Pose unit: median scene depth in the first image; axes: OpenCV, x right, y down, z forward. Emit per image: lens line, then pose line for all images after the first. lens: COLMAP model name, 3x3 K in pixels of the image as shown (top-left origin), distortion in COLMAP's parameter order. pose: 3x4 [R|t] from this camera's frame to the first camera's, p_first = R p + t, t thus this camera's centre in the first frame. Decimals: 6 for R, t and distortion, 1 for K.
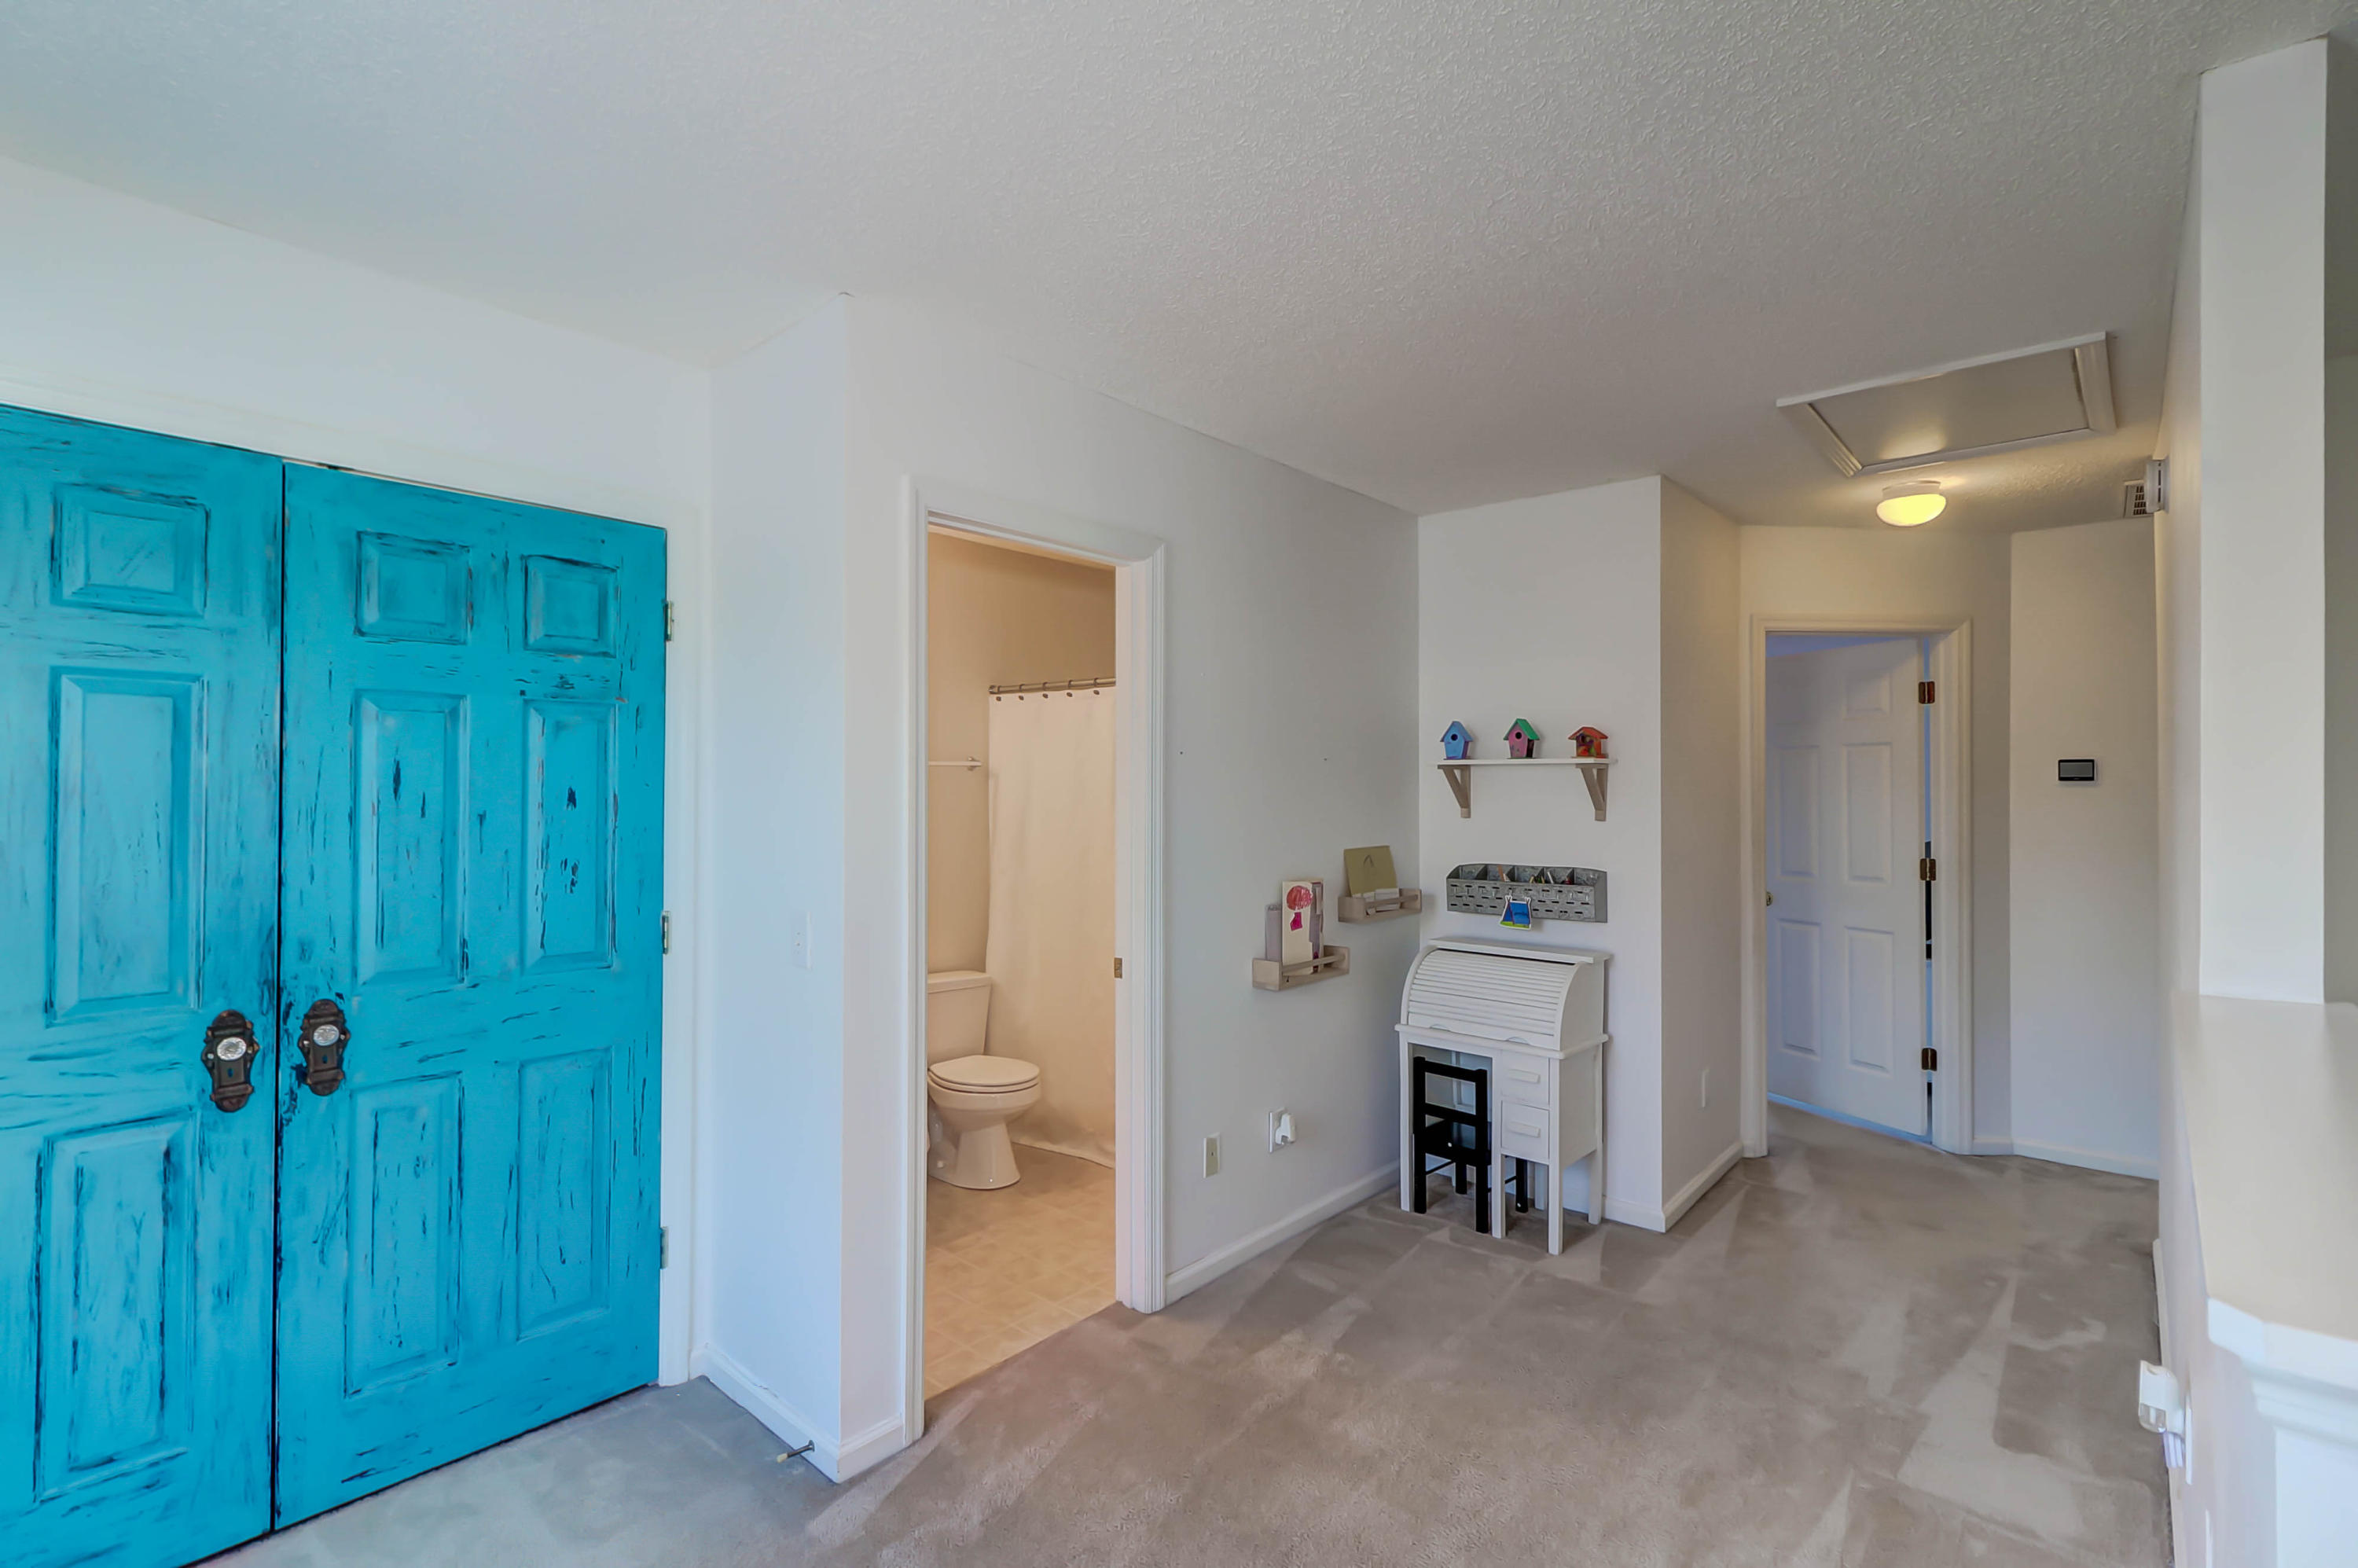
lens RADIAL K [[1079.6, 0, 1168.0], [0, 1079.6, 788.6], [0, 0, 1]] dist [0.004841, -0.004383]
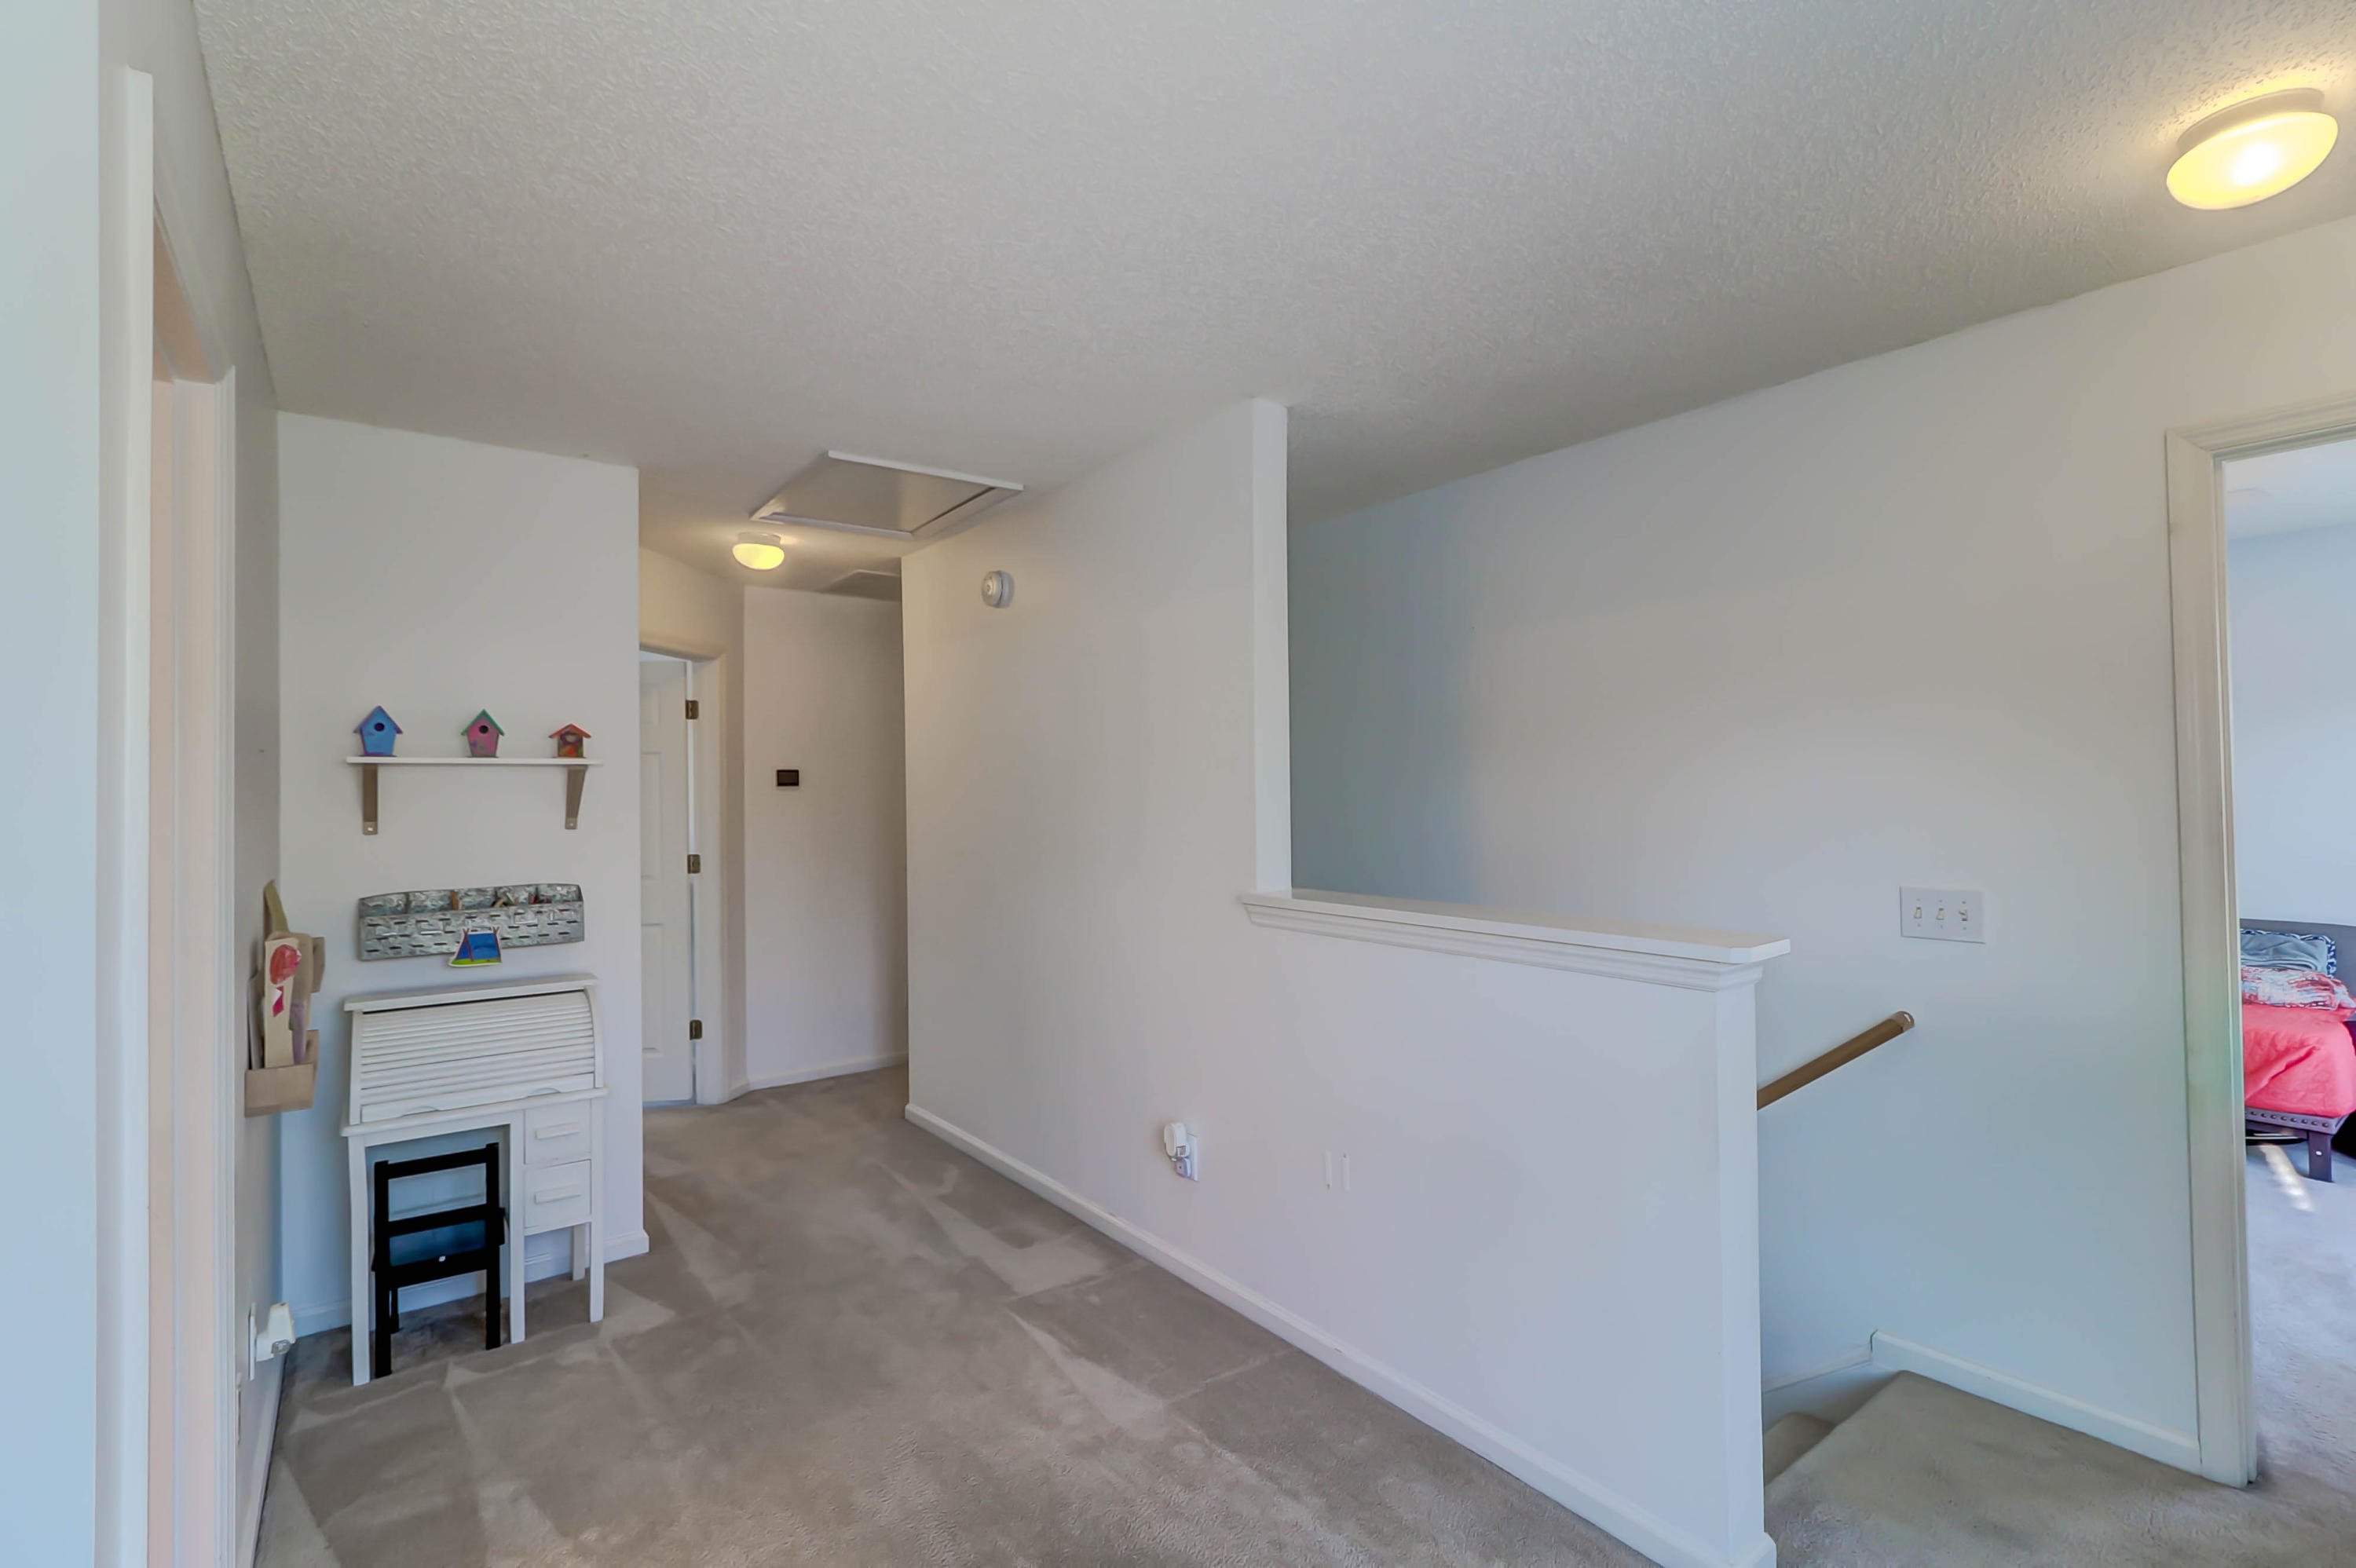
lens RADIAL K [[1078.6, 0, 1169.4], [0, 1078.6, 784.8], [0, 0, 1]] dist [0.004841, -0.004383]
pose [[0.205730, 0.001515, 0.978608, -0.677859], [0.015116, 0.999875, -0.004725, 0.008463], [-0.978492, 0.015765, 0.205681, 0.587398]]
